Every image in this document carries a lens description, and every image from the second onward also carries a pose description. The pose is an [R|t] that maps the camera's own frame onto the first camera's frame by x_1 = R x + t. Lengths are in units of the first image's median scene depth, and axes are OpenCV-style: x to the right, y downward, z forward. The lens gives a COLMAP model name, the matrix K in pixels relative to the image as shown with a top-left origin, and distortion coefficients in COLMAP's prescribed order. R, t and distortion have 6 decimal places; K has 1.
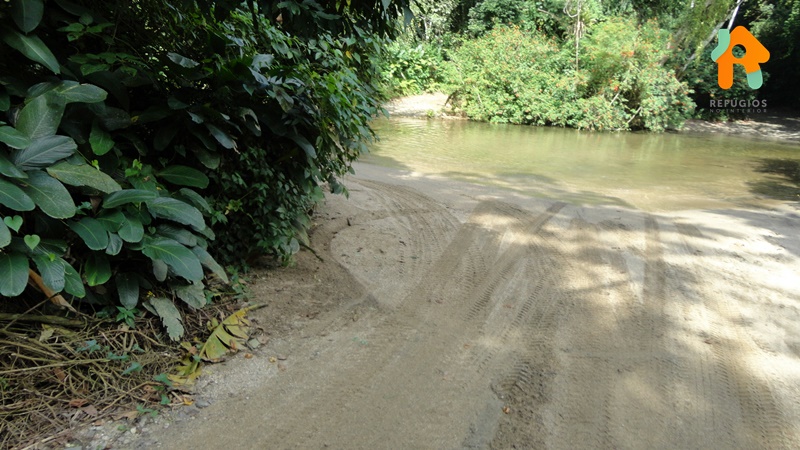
lens RADIAL K [[603.0, 0, 402.3], [0, 603.0, 228.2], [0, 0, 1]] dist [0.004910, -0.004024]
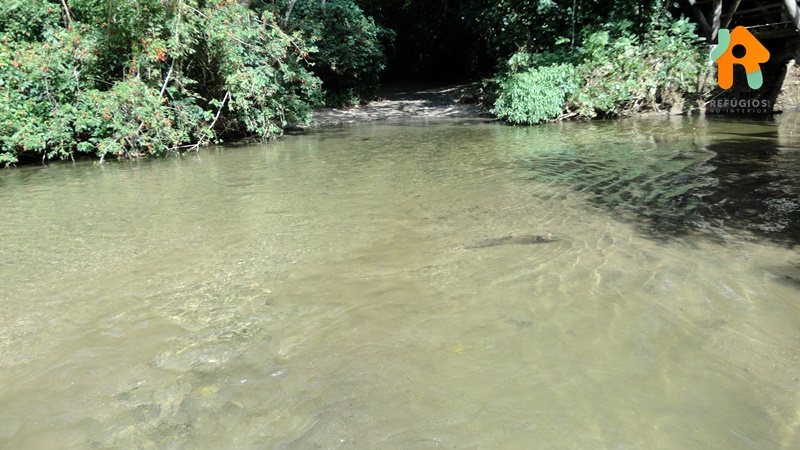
lens RADIAL K [[603.0, 0, 402.3], [0, 603.0, 223.8], [0, 0, 1]] dist [0.004910, -0.004024]
pose [[0.805986, -0.234791, 0.543378, 0.217986], [0.246519, 0.967716, 0.052488, -0.088950], [-0.538159, 0.091648, 0.837846, 0.522684]]
